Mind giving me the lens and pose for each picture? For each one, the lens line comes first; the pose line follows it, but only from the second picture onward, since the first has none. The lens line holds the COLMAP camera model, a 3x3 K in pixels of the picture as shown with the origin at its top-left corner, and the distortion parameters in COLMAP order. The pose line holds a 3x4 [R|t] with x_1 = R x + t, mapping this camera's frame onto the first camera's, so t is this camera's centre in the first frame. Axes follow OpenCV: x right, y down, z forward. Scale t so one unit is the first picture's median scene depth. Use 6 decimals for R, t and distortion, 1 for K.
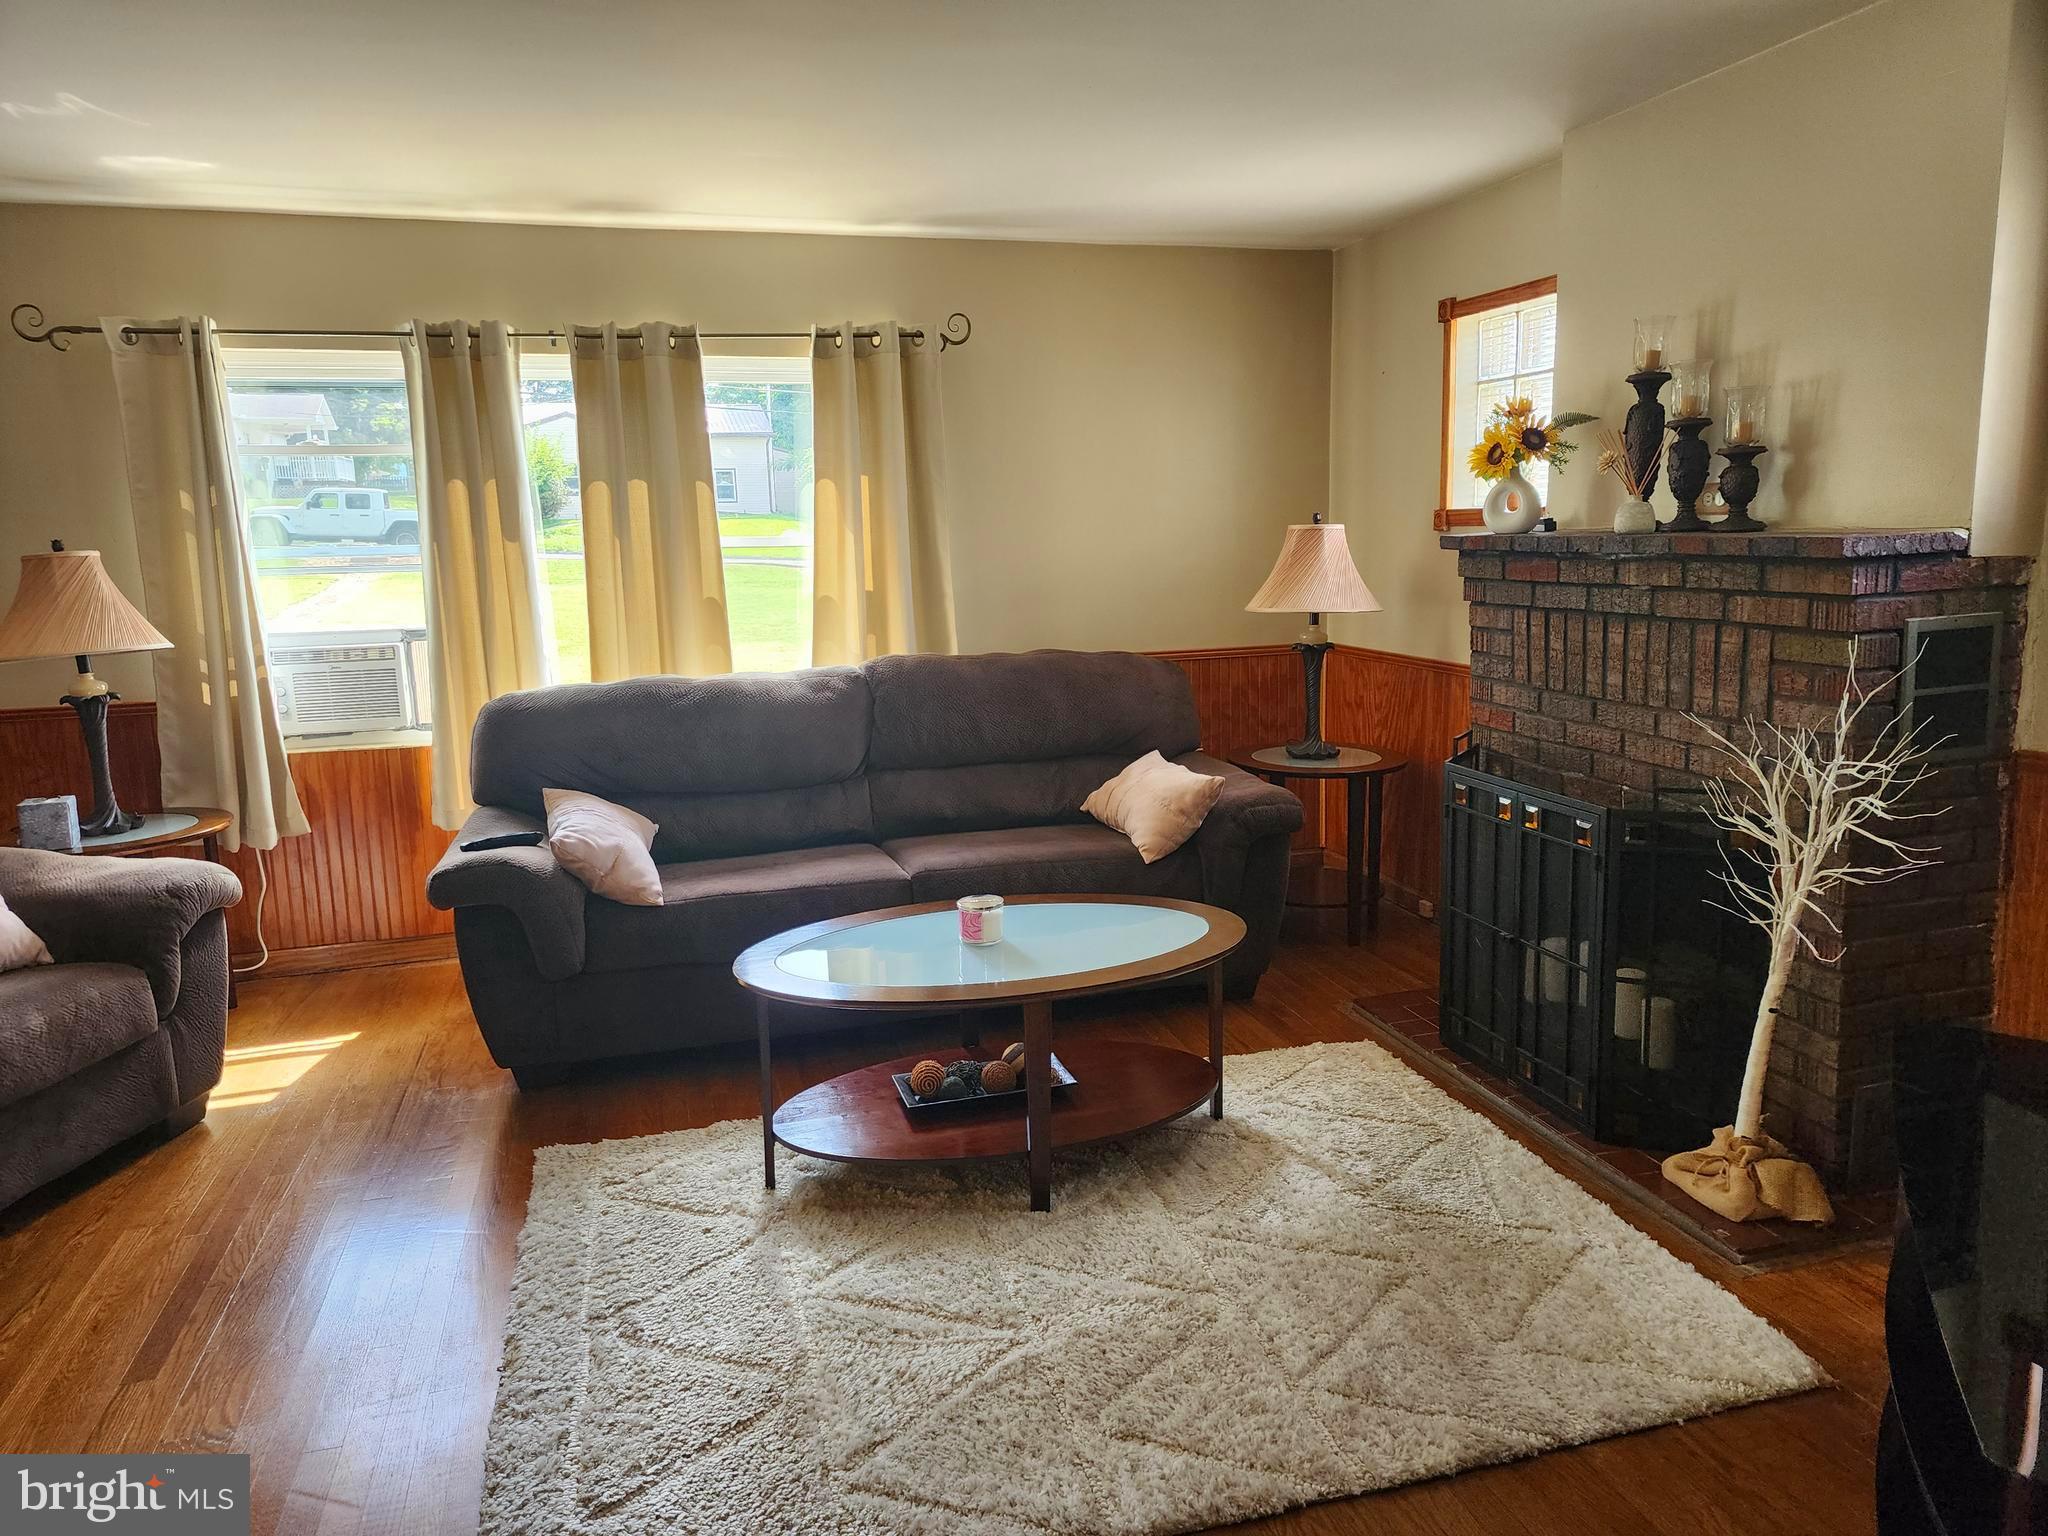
lens RADIAL K [[1357.9, 0, 1014.0], [0, 1357.9, 757.7], [0, 0, 1]] dist [0.064555, -0.063786]
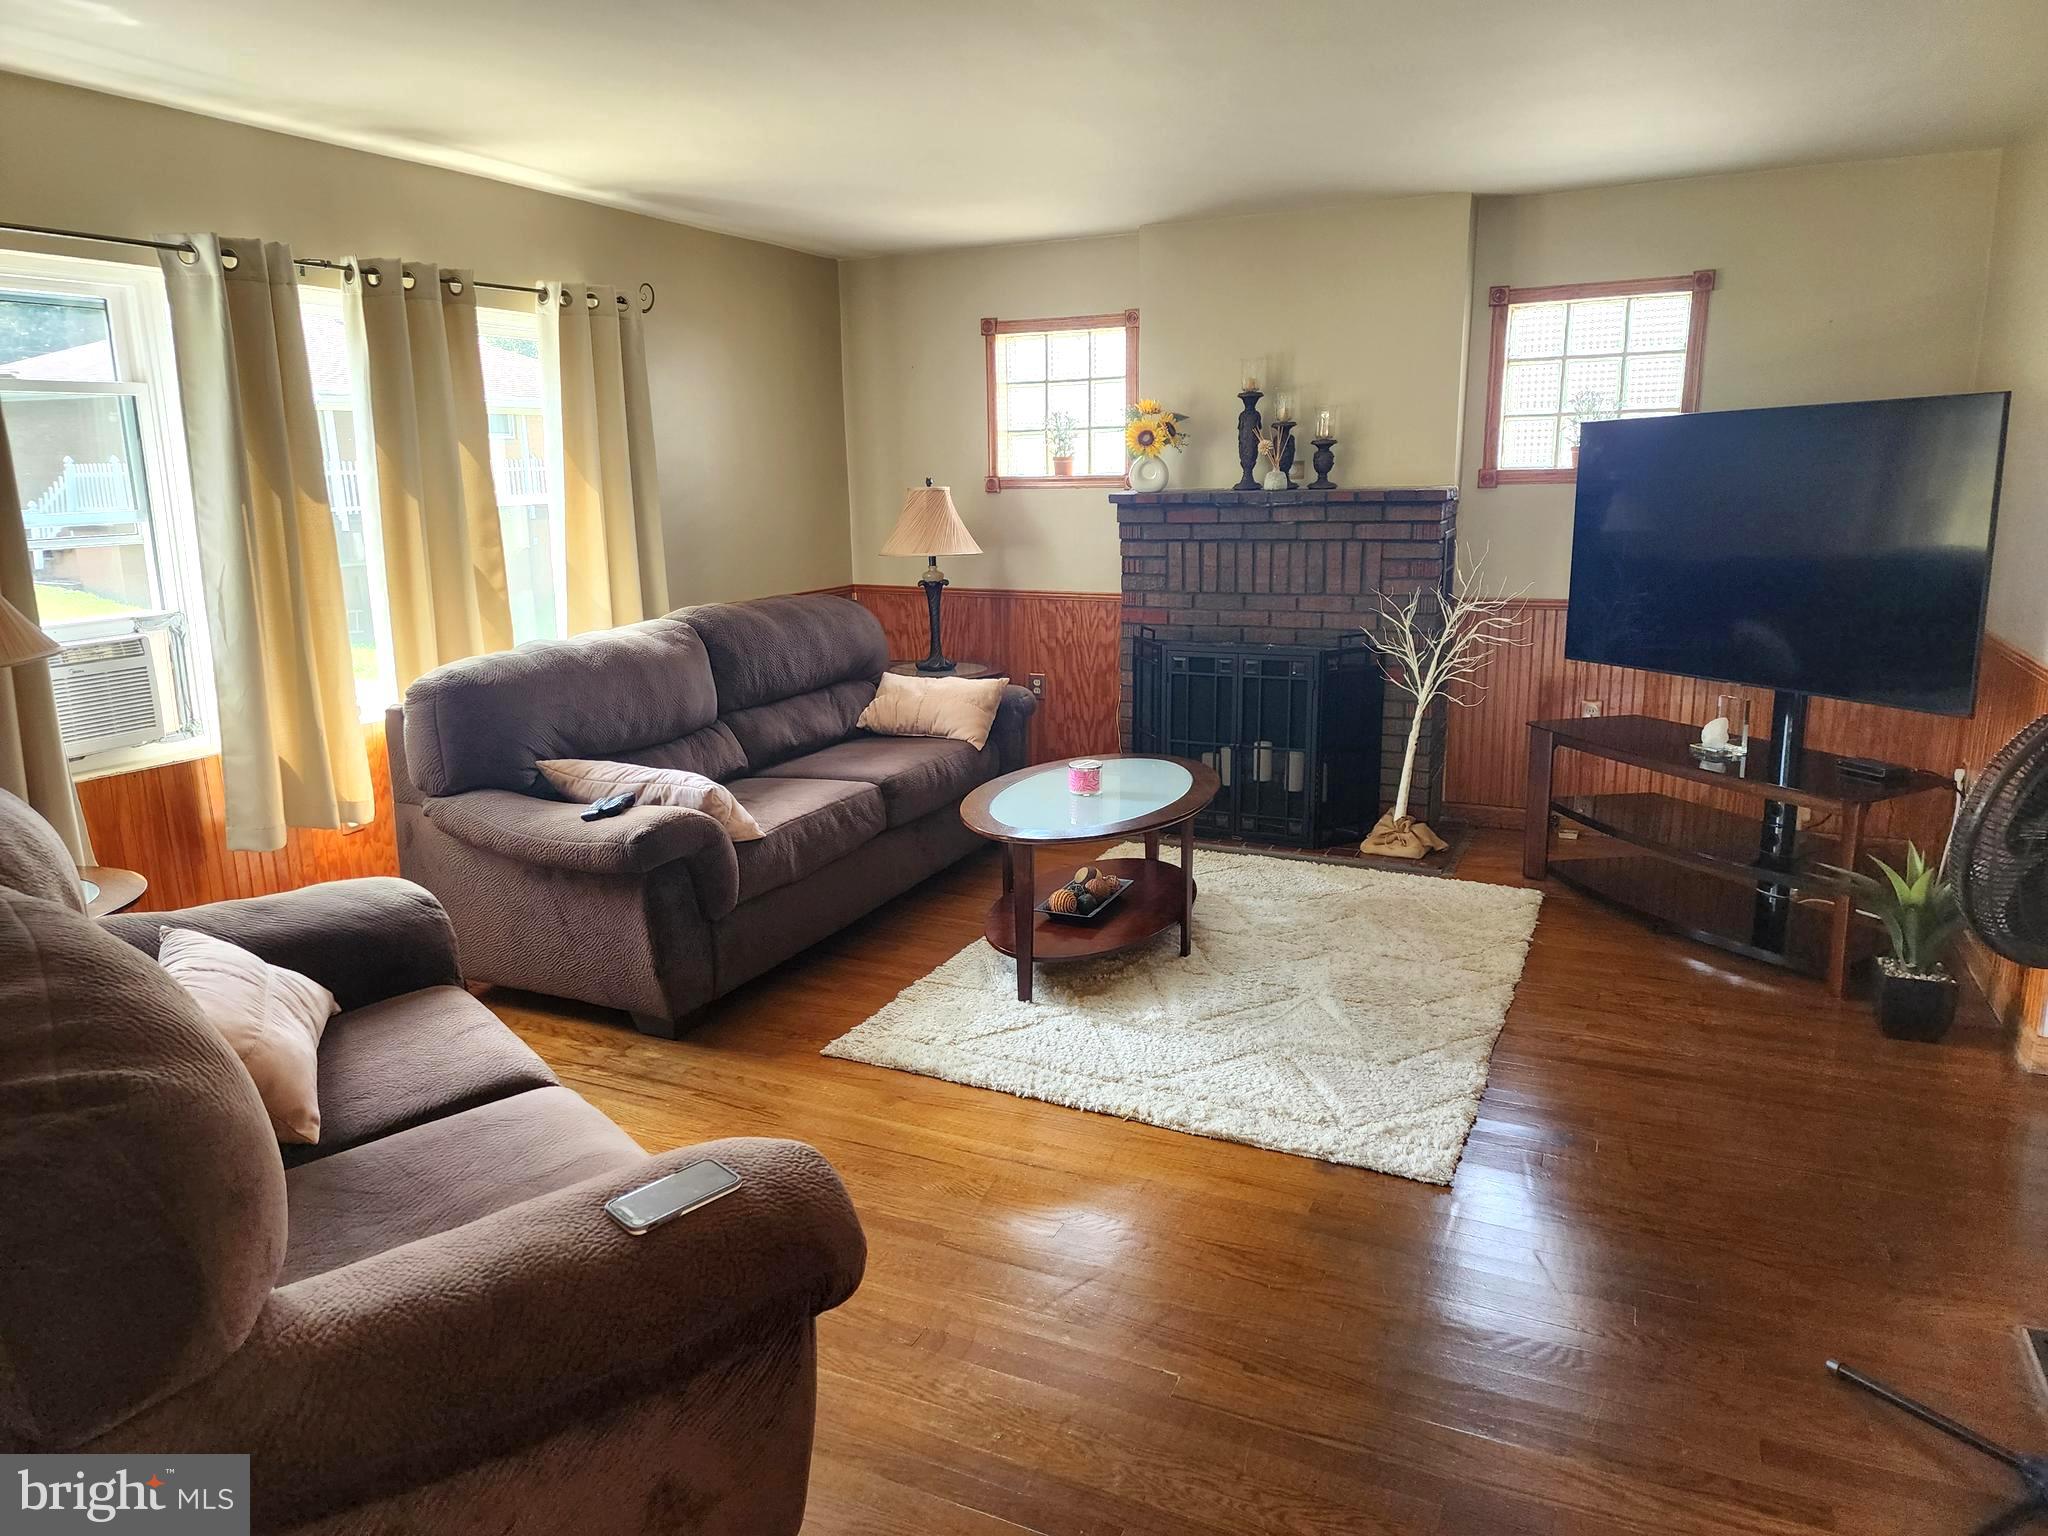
lens RADIAL K [[1357.9, 0, 1023.7], [0, 1357.9, 770.0], [0, 0, 1]] dist [0.064555, -0.063786]
pose [[0.654935, -0.153035, 0.740028, -0.934041], [0.131119, 0.987439, 0.088156, -0.013029], [-0.744223, 0.039295, 0.666774, 0.123944]]
